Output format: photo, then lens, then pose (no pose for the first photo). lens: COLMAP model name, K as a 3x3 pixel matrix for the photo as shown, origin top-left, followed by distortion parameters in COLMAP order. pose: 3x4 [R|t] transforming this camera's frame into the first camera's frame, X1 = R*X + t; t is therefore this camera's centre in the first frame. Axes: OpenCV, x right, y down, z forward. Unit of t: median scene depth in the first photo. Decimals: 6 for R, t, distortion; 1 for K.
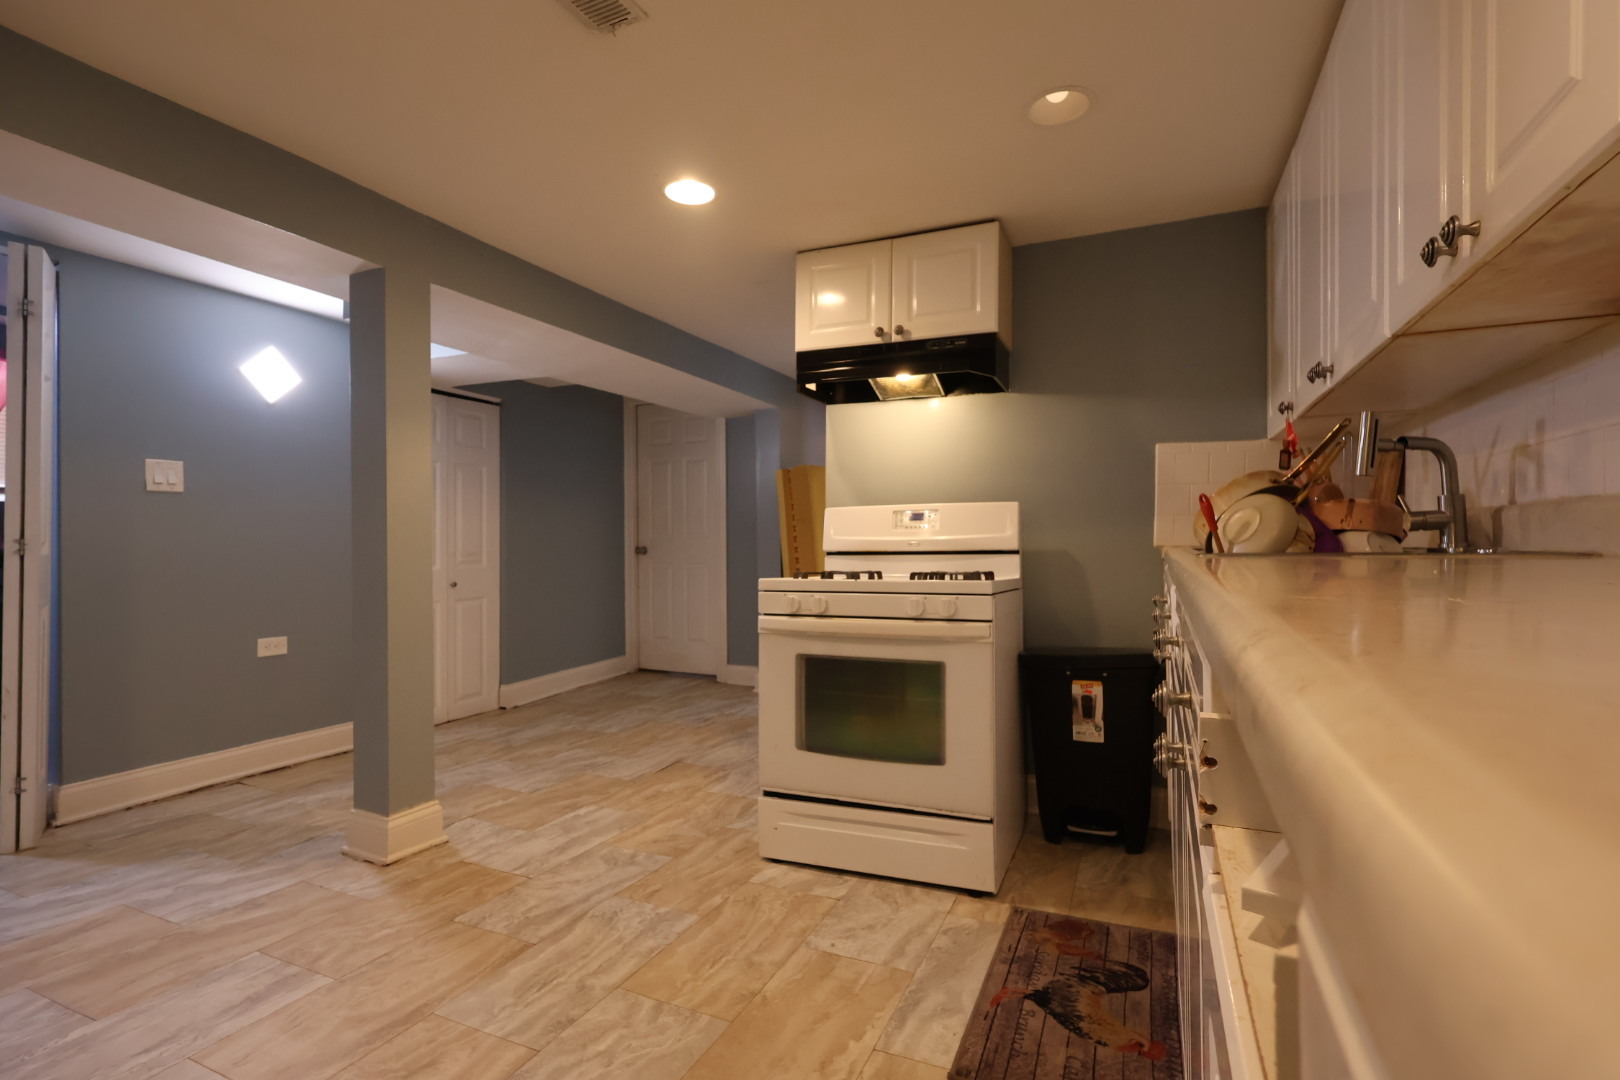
lens RADIAL K [[747.2, 0, 812.6], [0, 747.2, 542.1], [0, 0, 1]] dist [0.004642, 0.001208]
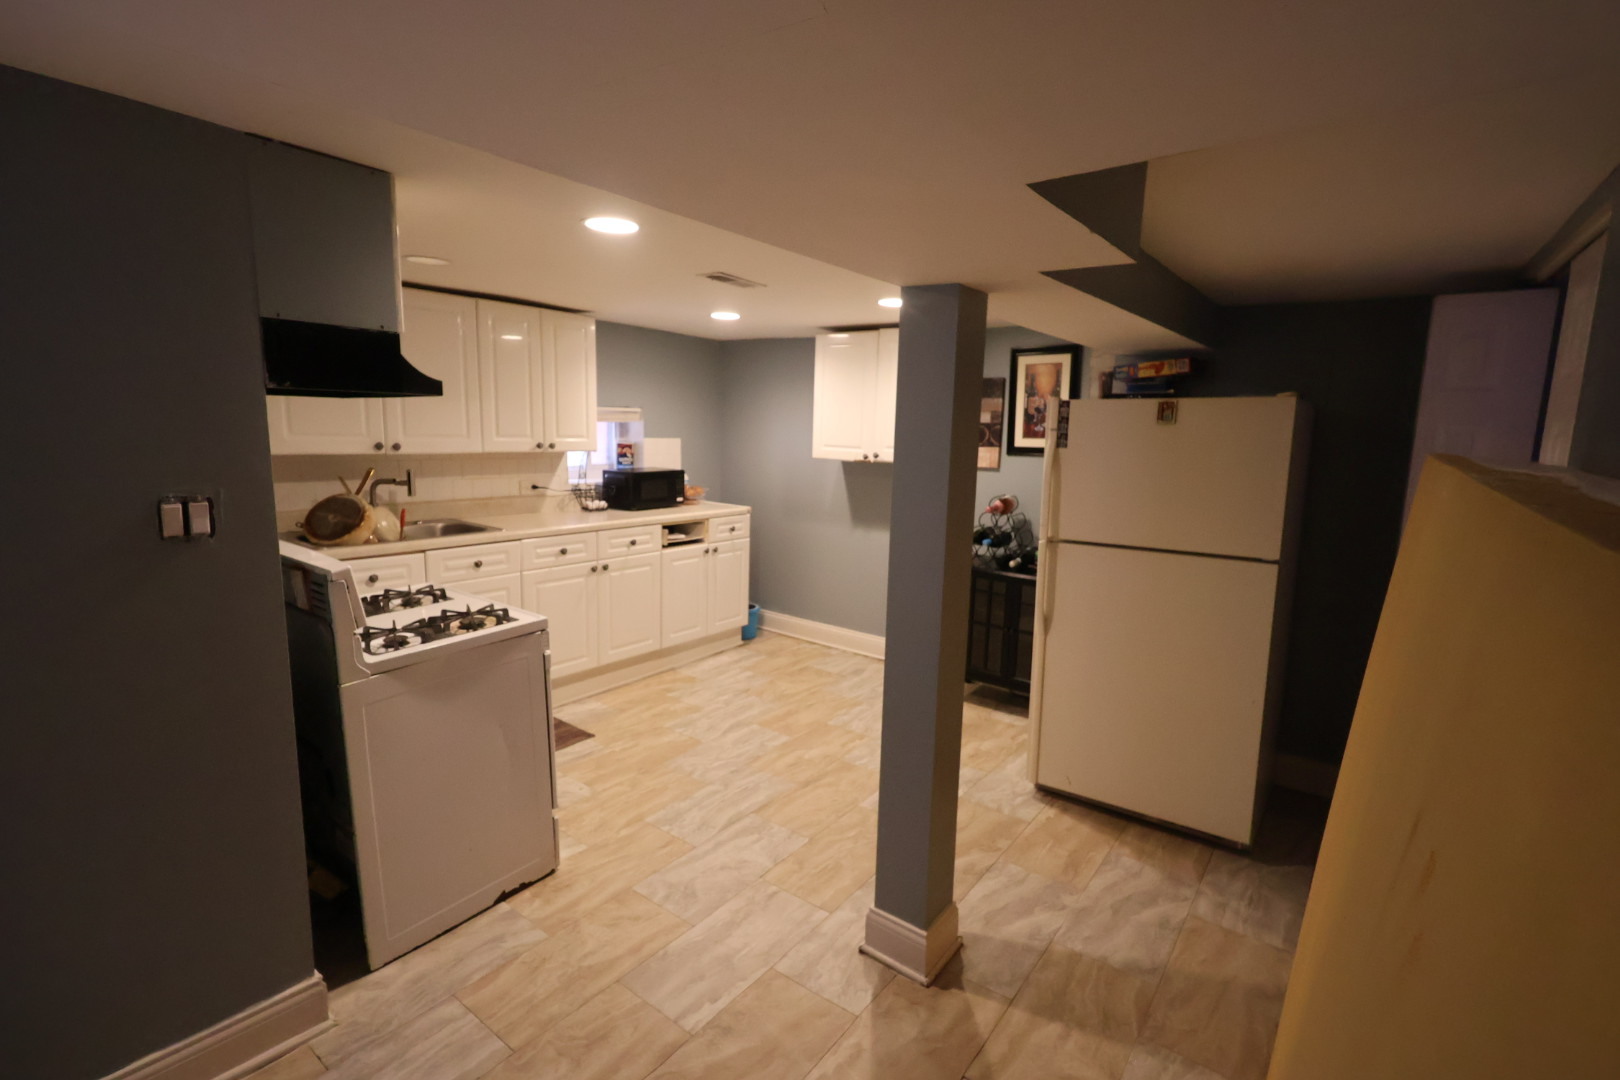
lens RADIAL K [[747.2, 0, 810.4], [0, 747.2, 538.7], [0, 0, 1]] dist [0.004642, 0.001208]
pose [[-0.973239, -0.053633, 0.223450, -0.736921], [-0.021135, 0.989152, 0.145365, -0.239443], [-0.228823, 0.136752, -0.963815, 2.189371]]
